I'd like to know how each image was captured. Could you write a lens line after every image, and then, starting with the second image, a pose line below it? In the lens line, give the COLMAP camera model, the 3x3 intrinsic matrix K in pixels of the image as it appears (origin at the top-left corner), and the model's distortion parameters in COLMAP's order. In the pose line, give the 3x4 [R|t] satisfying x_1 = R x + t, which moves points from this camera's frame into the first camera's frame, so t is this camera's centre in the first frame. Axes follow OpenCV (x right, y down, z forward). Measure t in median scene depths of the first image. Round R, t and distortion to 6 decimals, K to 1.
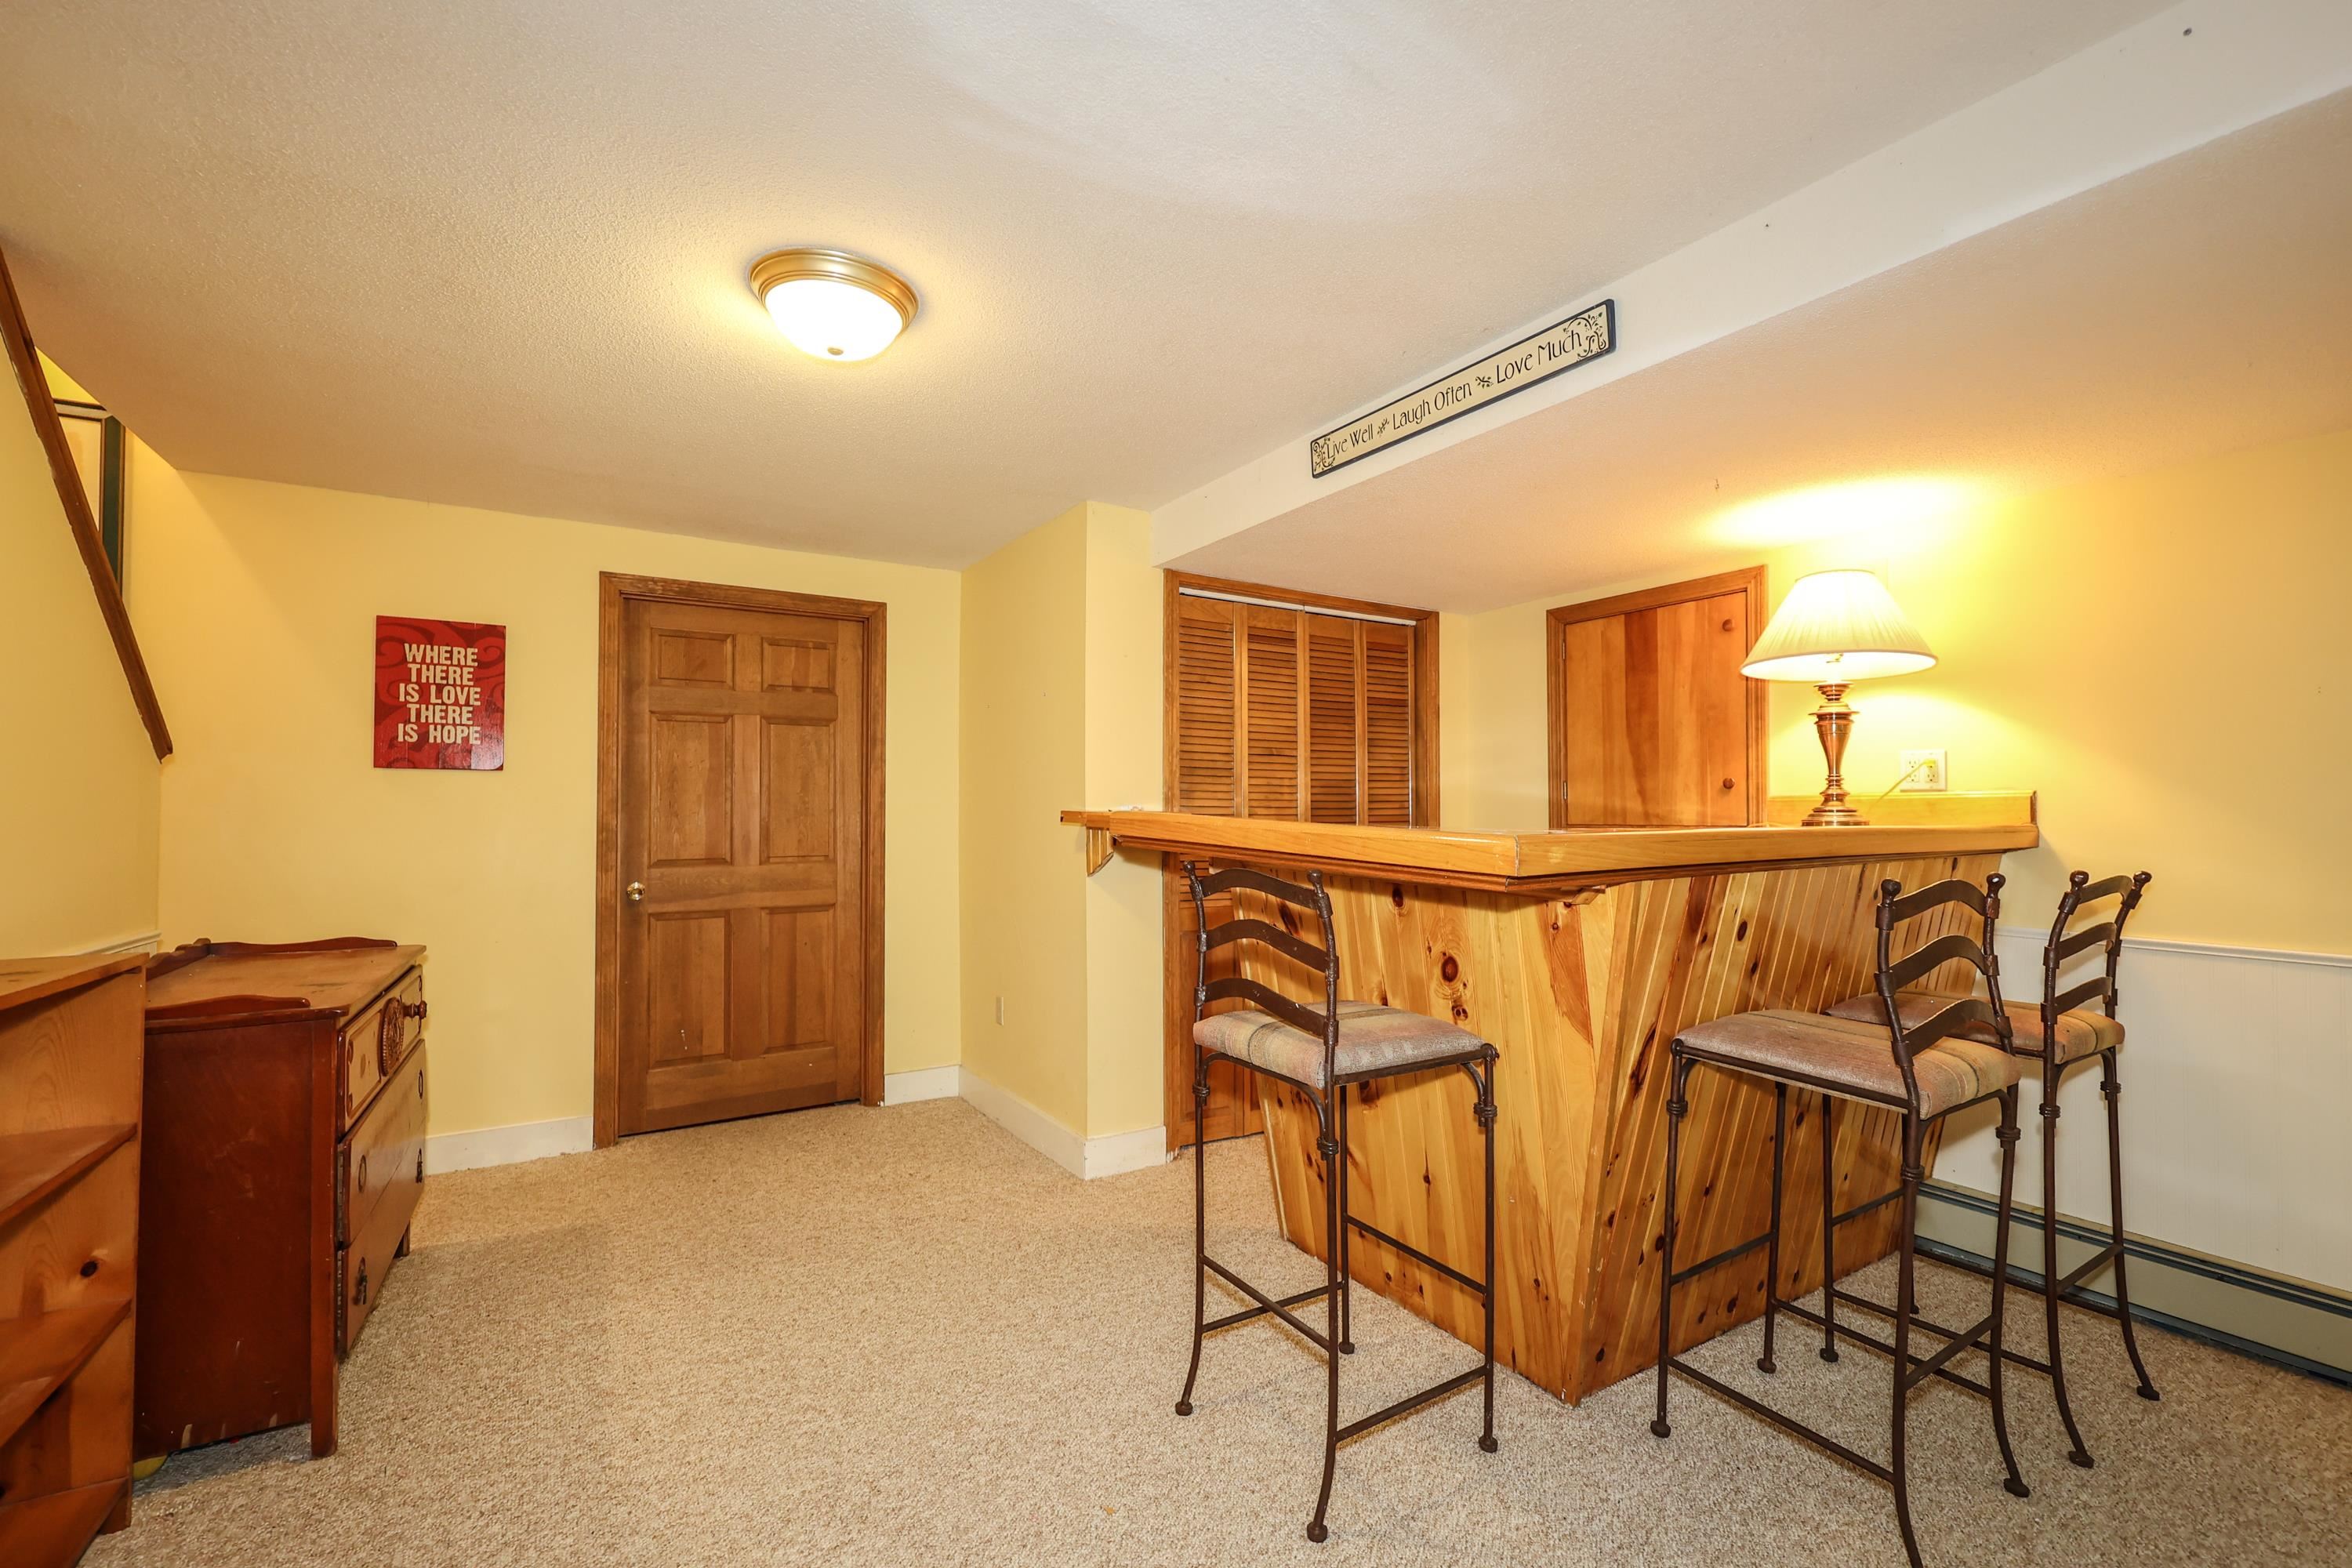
lens RADIAL K [[952.1, 0, 1183.8], [0, 952.1, 791.0], [0, 0, 1]] dist [-0.011734, -0.000499]
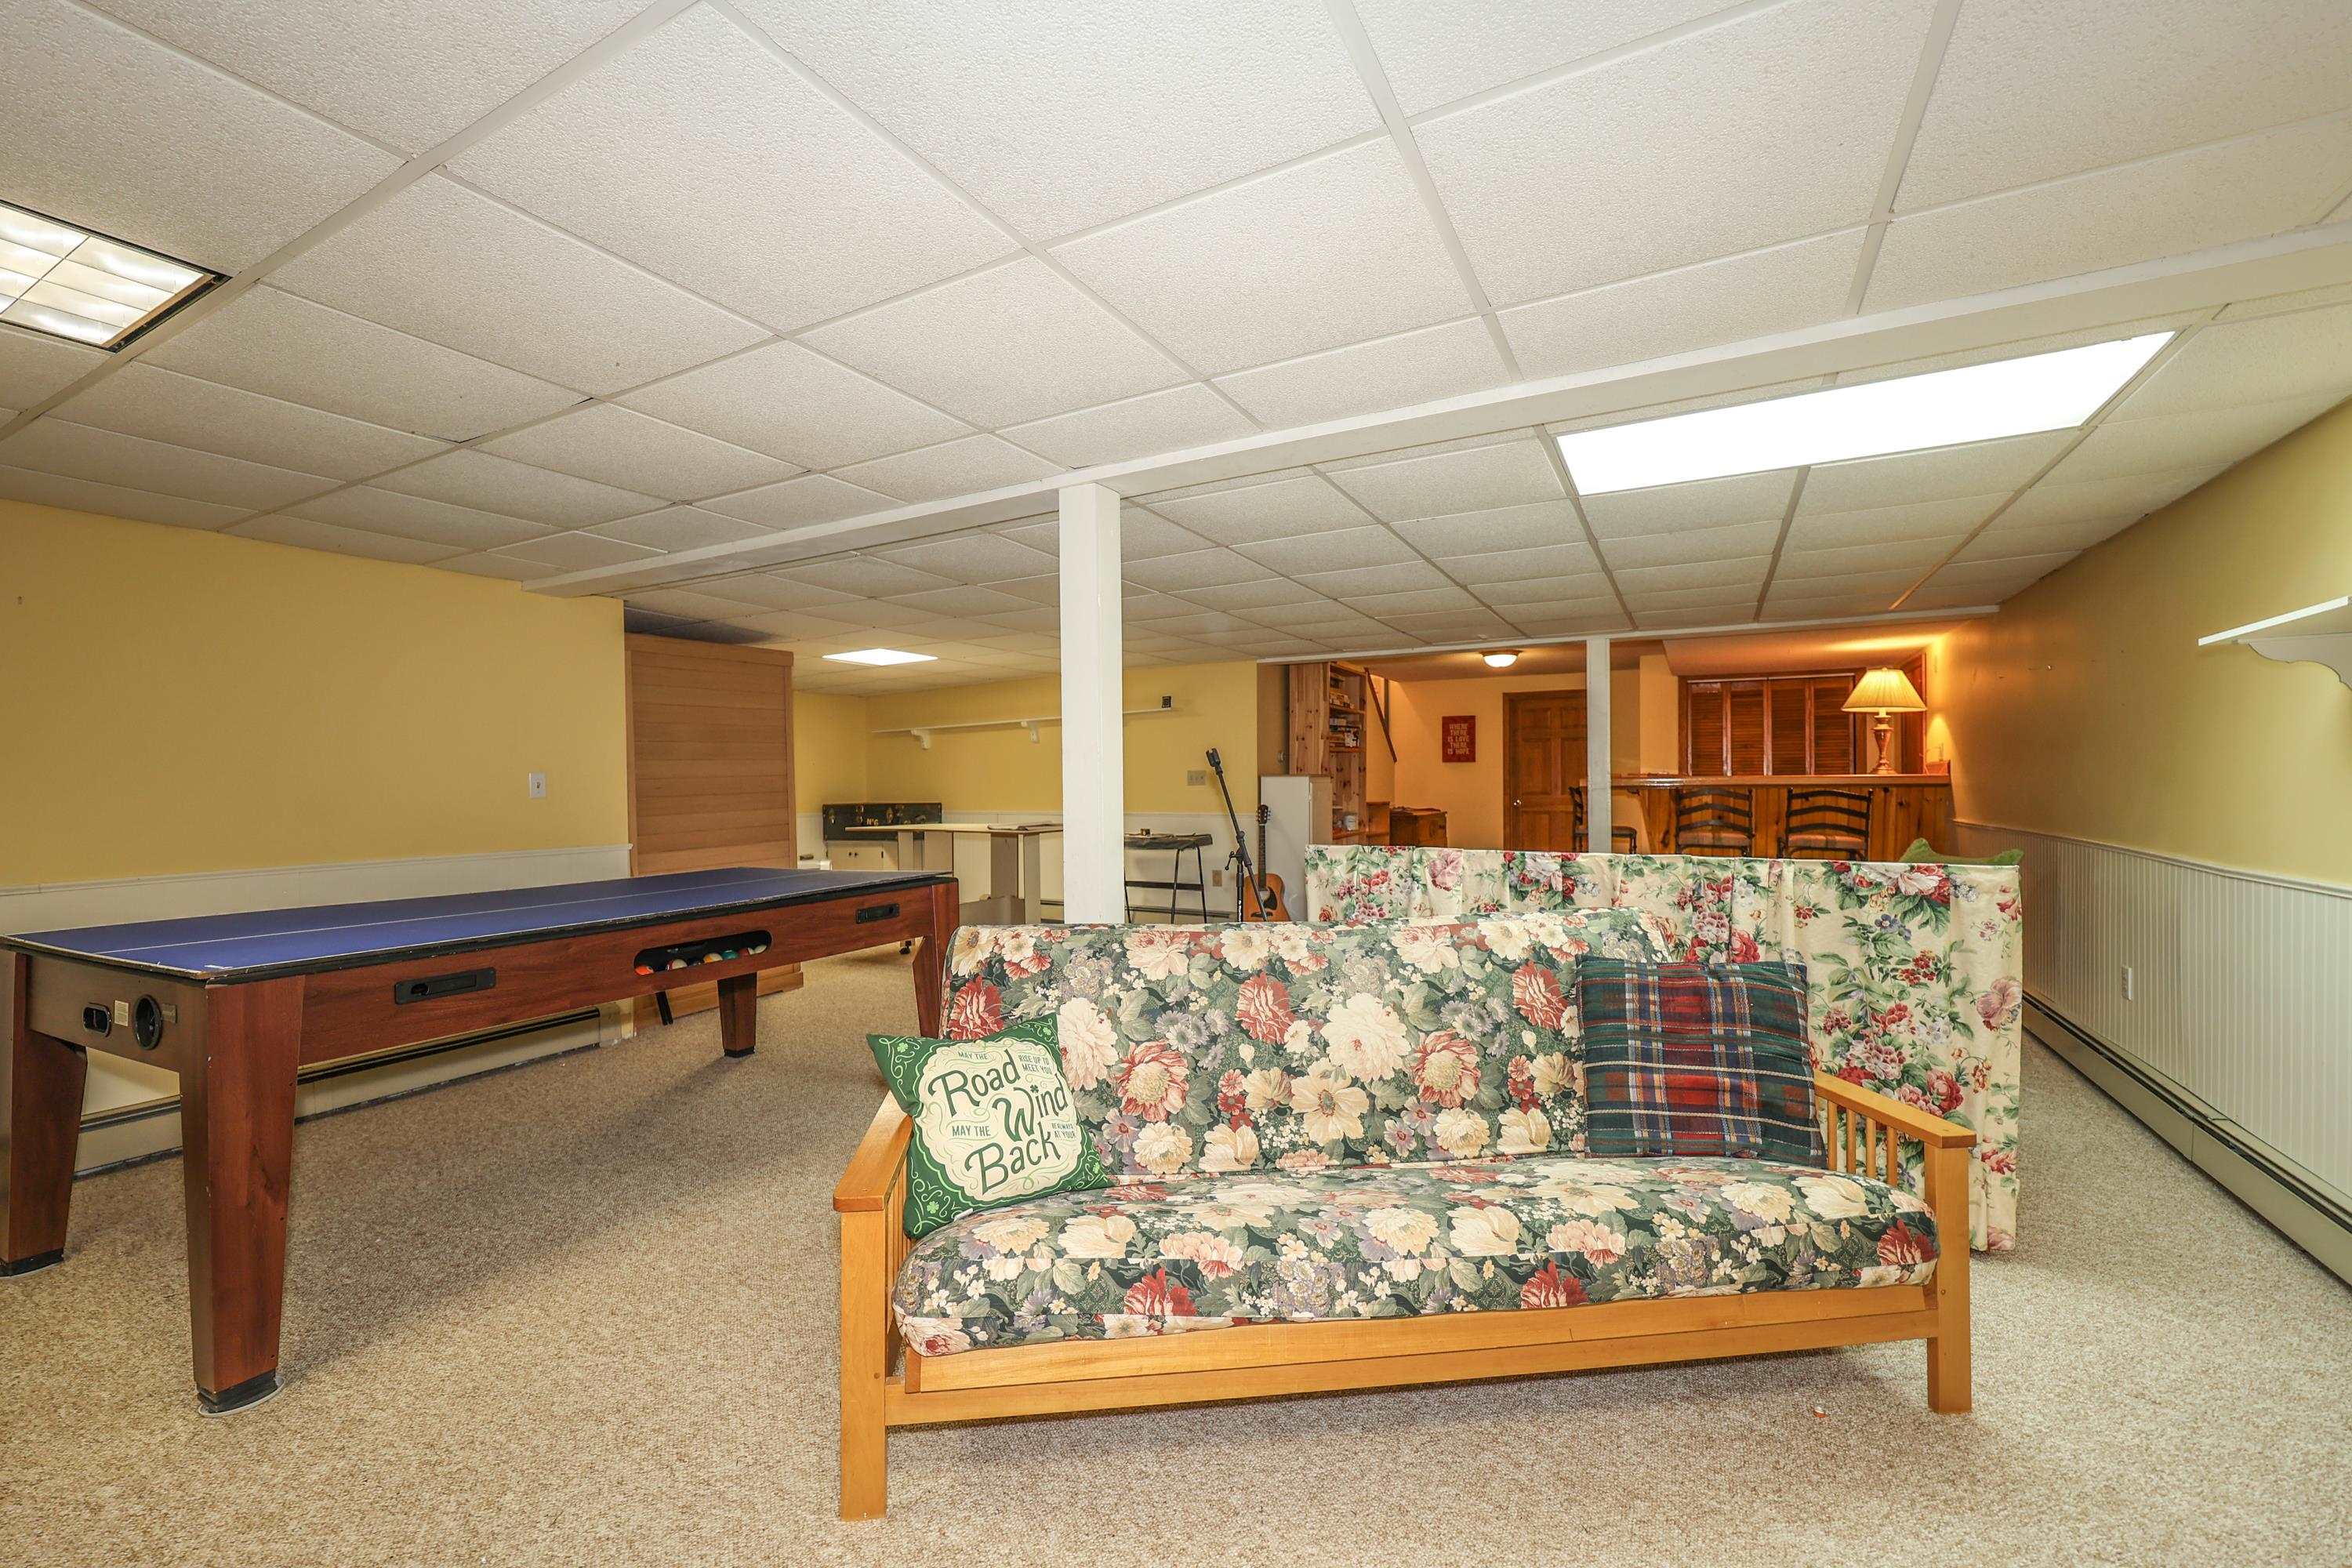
lens RADIAL K [[952.1, 0, 1185.2], [0, 952.1, 784.3], [0, 0, 1]] dist [-0.011734, -0.000499]
pose [[0.508662, -0.000523, -0.860966, 1.341364], [0.018613, 0.999773, 0.010389, 0.000652], [0.860765, -0.021310, 0.508556, -1.272979]]
